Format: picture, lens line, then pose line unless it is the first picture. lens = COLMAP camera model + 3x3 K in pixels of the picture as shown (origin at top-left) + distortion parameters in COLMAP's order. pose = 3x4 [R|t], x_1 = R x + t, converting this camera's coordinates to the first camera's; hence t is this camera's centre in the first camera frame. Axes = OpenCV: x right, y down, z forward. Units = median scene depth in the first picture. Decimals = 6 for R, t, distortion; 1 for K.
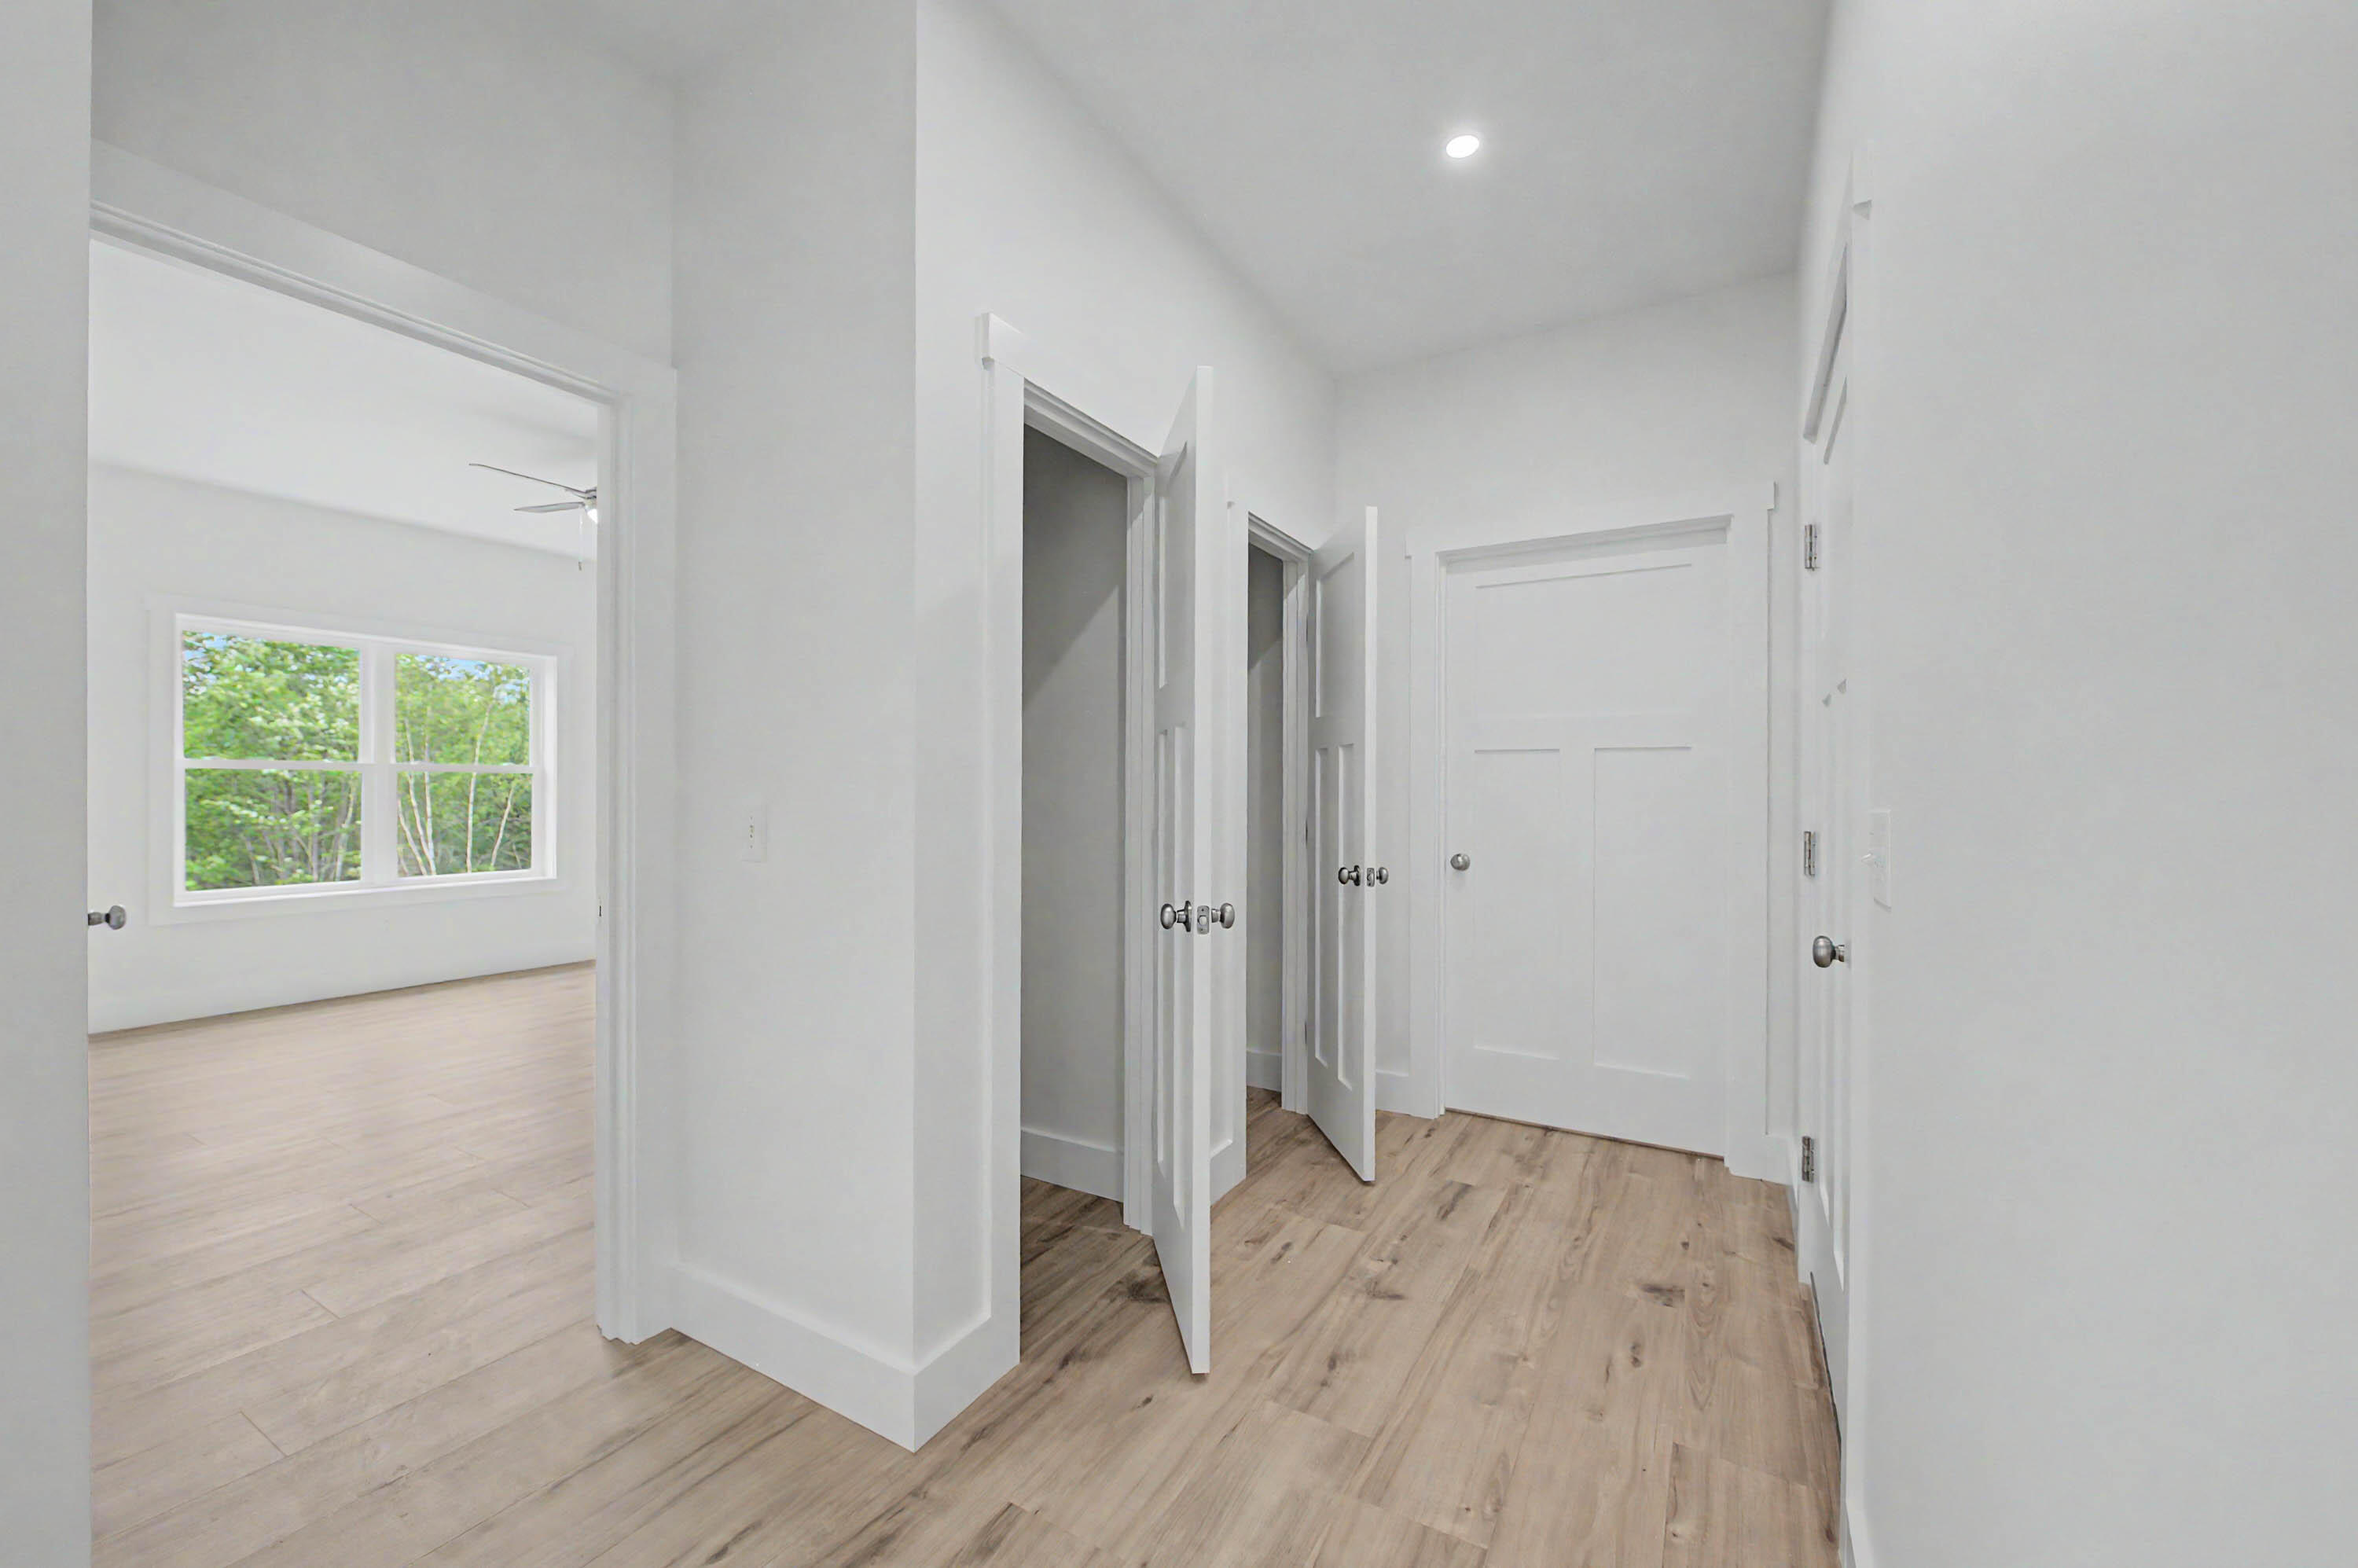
lens RADIAL K [[947.3, 0, 1187.9], [0, 947.3, 785.2], [0, 0, 1]] dist [-0.000393, -0.001653]
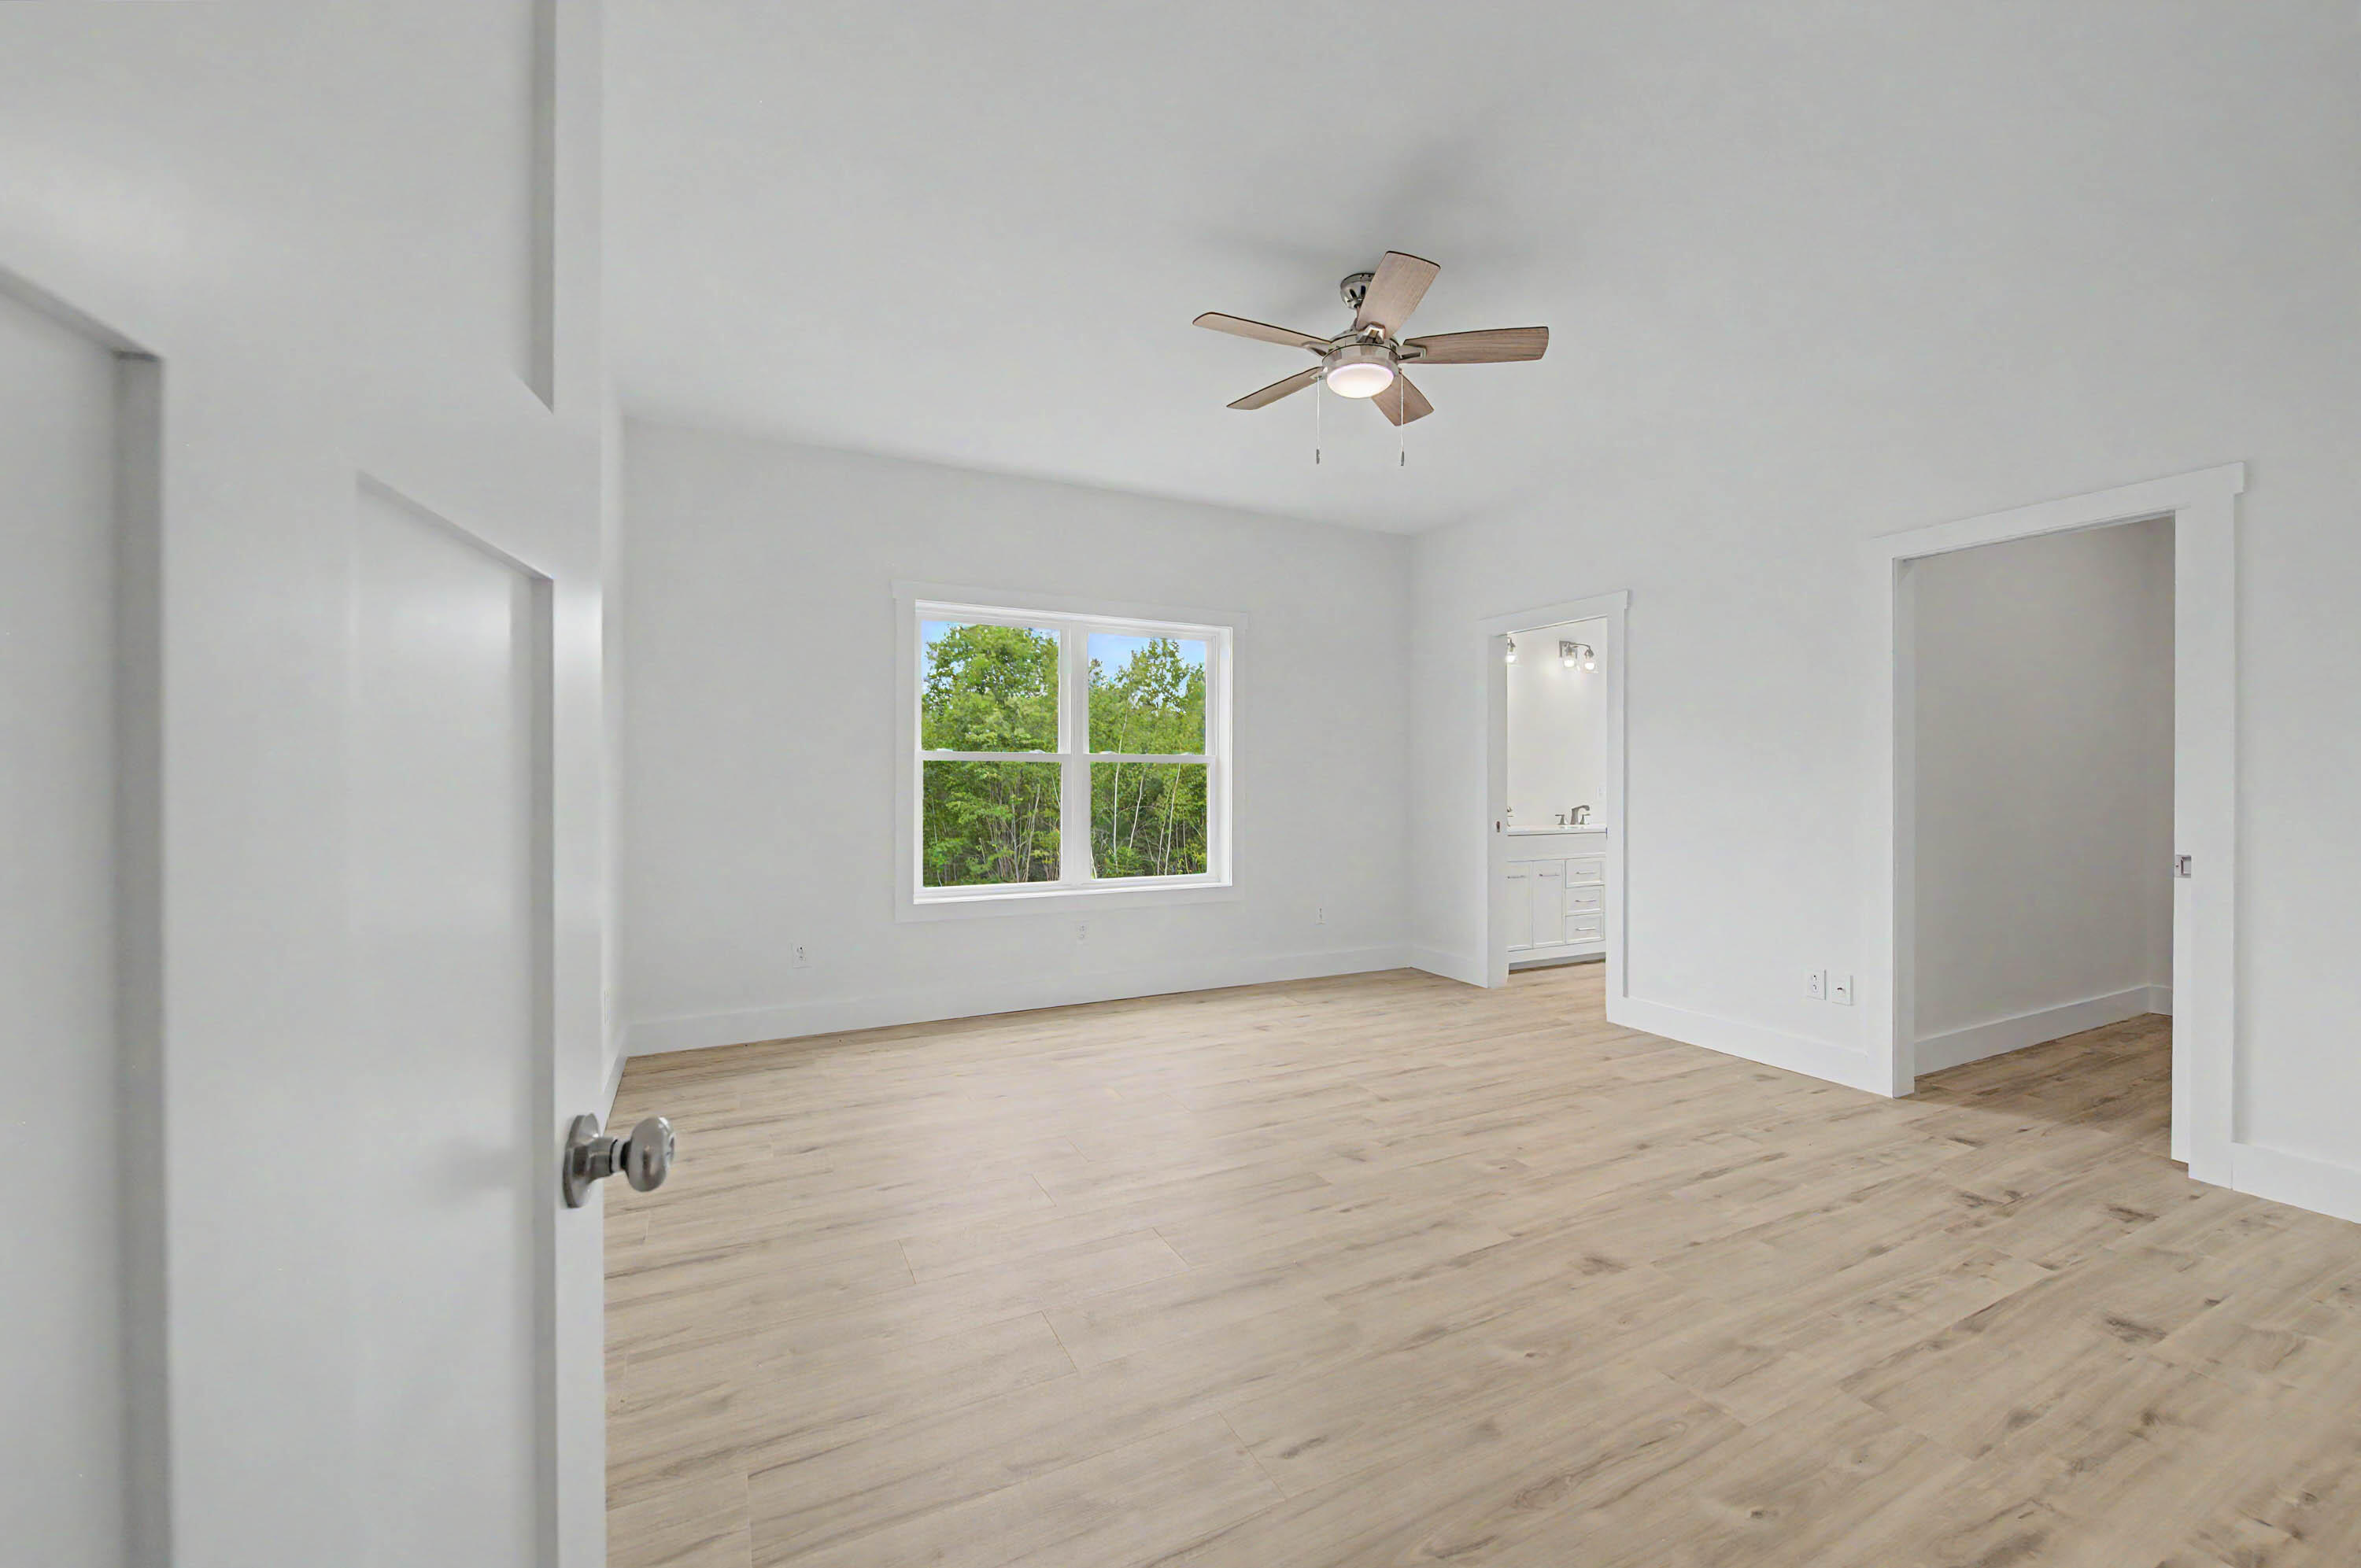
lens RADIAL K [[948.4, 0, 1172.4], [0, 948.4, 782.7], [0, 0, 1]] dist [-0.000393, -0.001653]
pose [[0.836648, 0.002686, -0.547734, -0.308385], [-0.000133, 0.999989, 0.004700, 0.000654], [0.547741, -0.003859, 0.836639, 0.321666]]
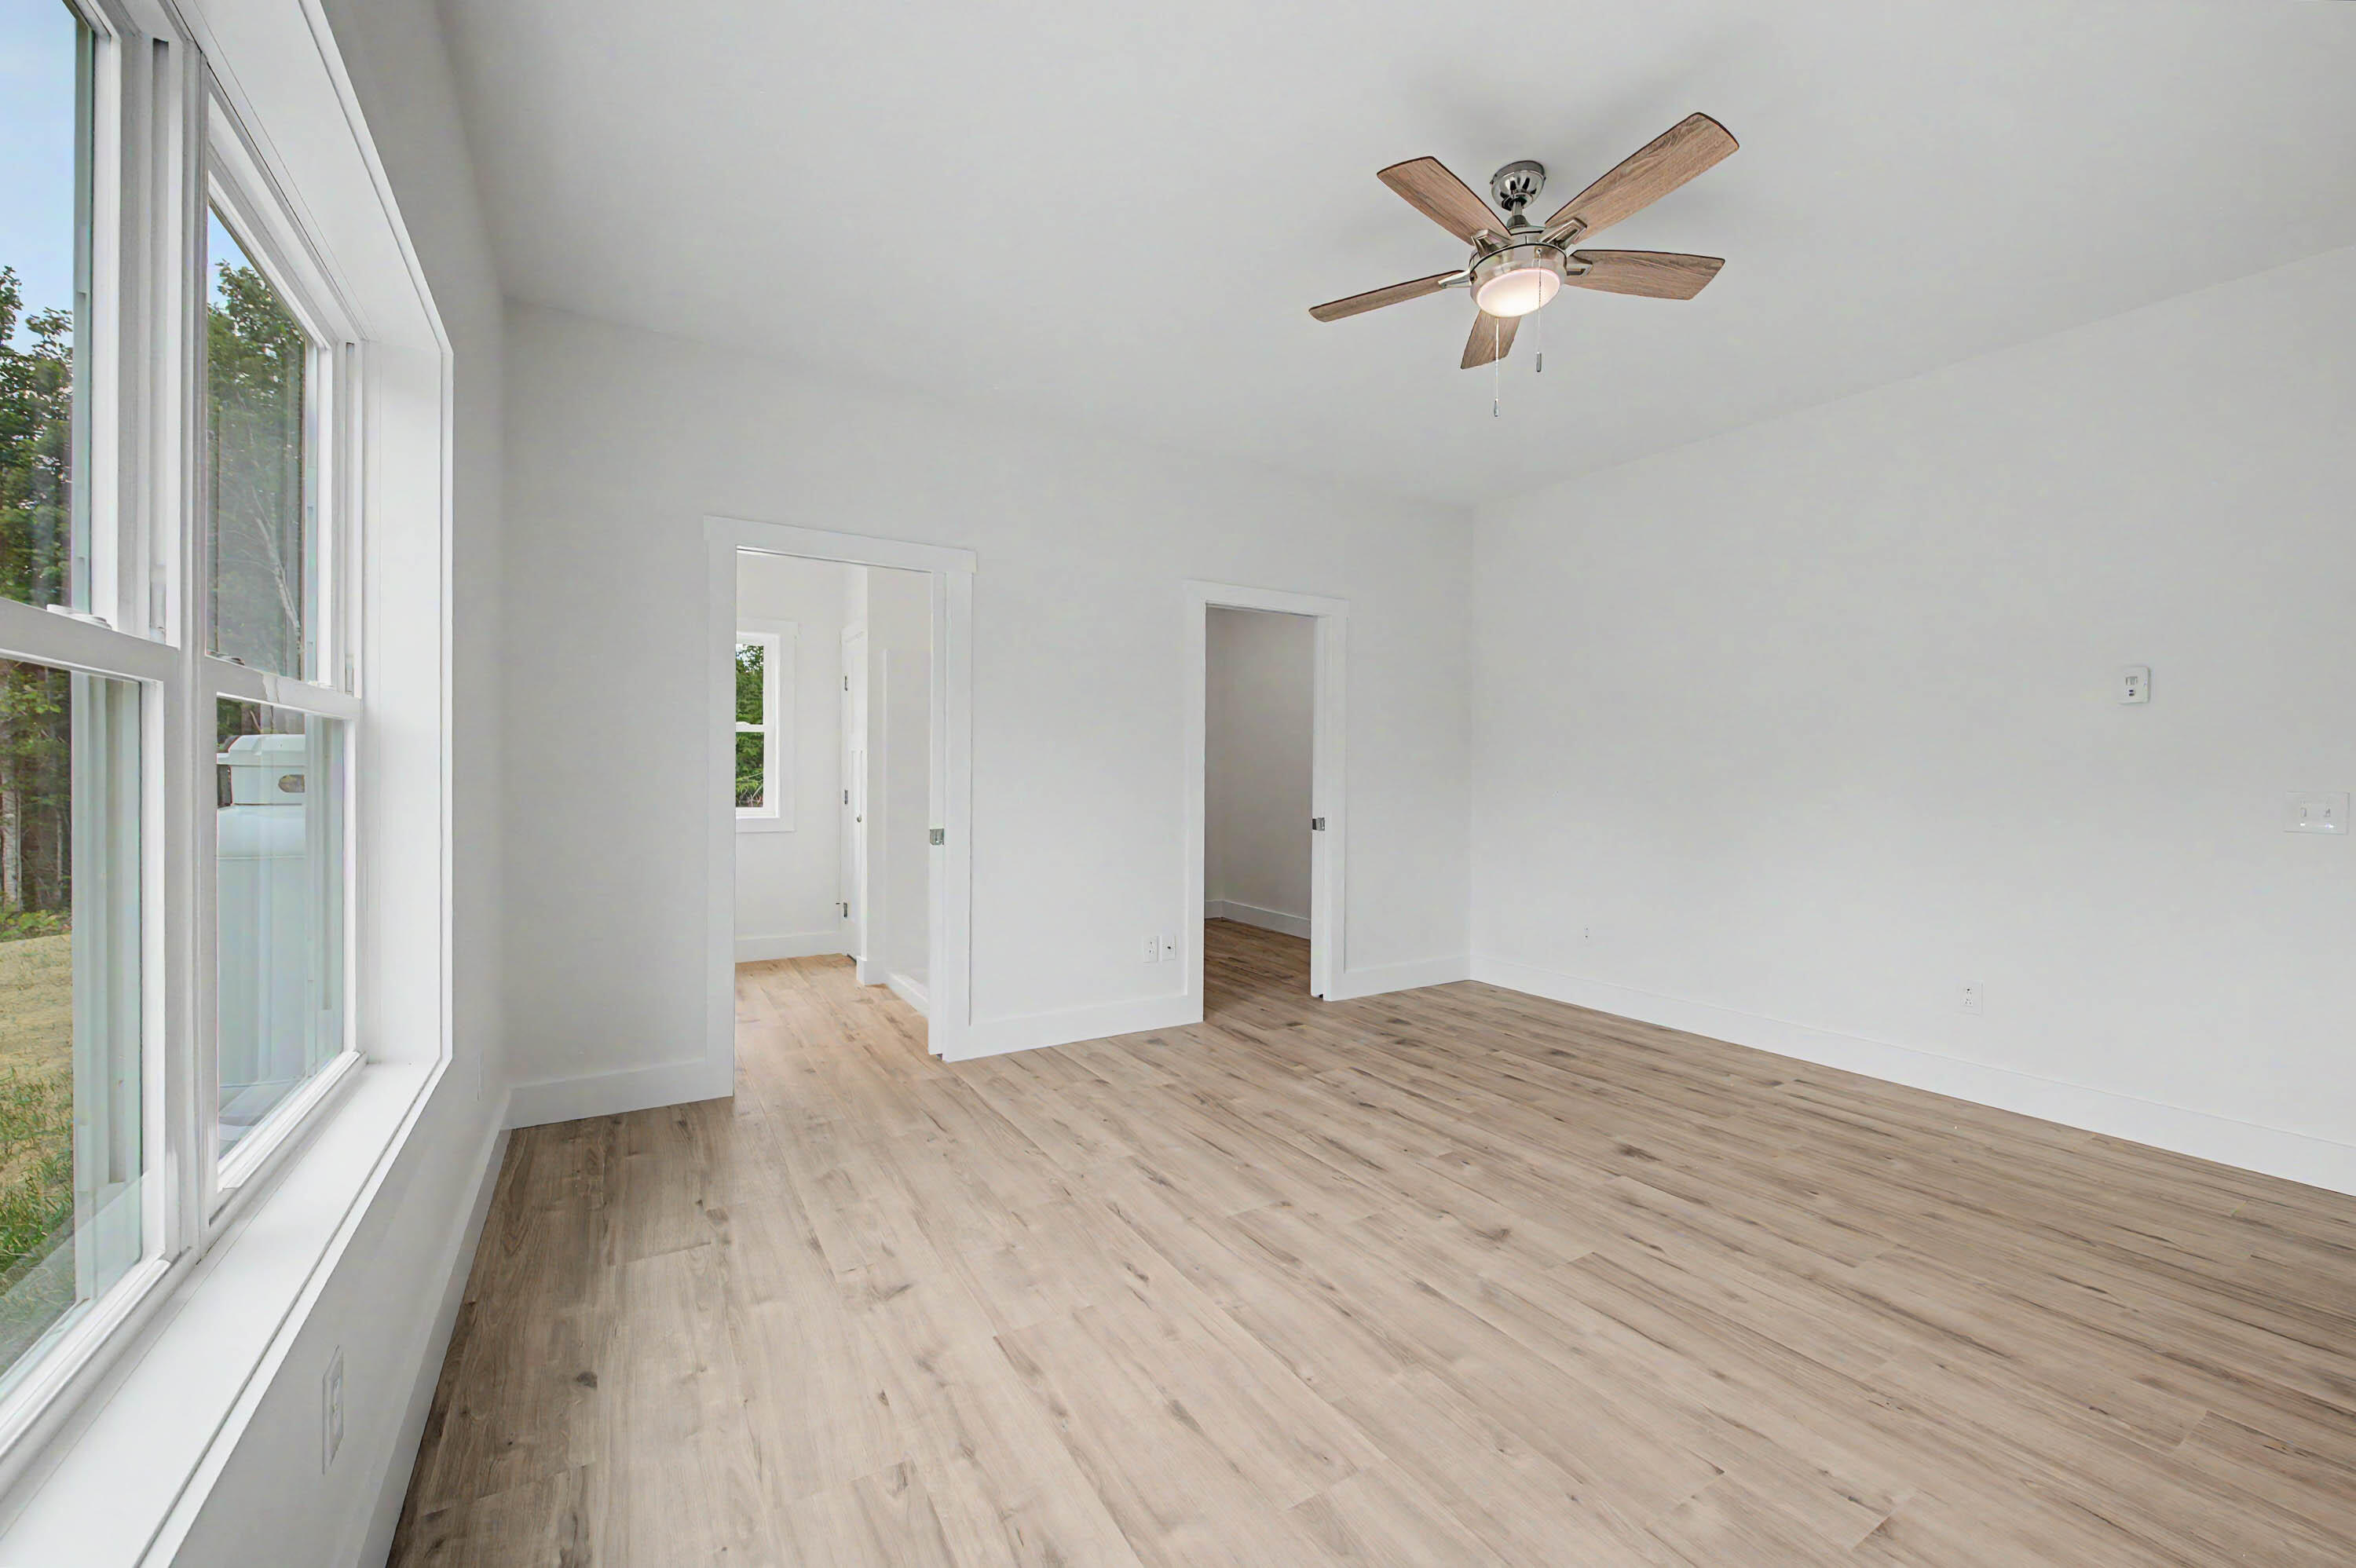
lens RADIAL K [[946.4, 0, 1183.0], [0, 946.4, 782.8], [0, 0, 1]] dist [-0.000393, -0.001653]
pose [[0.465442, -0.009259, 0.885030, -1.225712], [-0.006666, 0.999880, 0.013966, -0.001749], [-0.885053, -0.012400, 0.465324, 0.917599]]
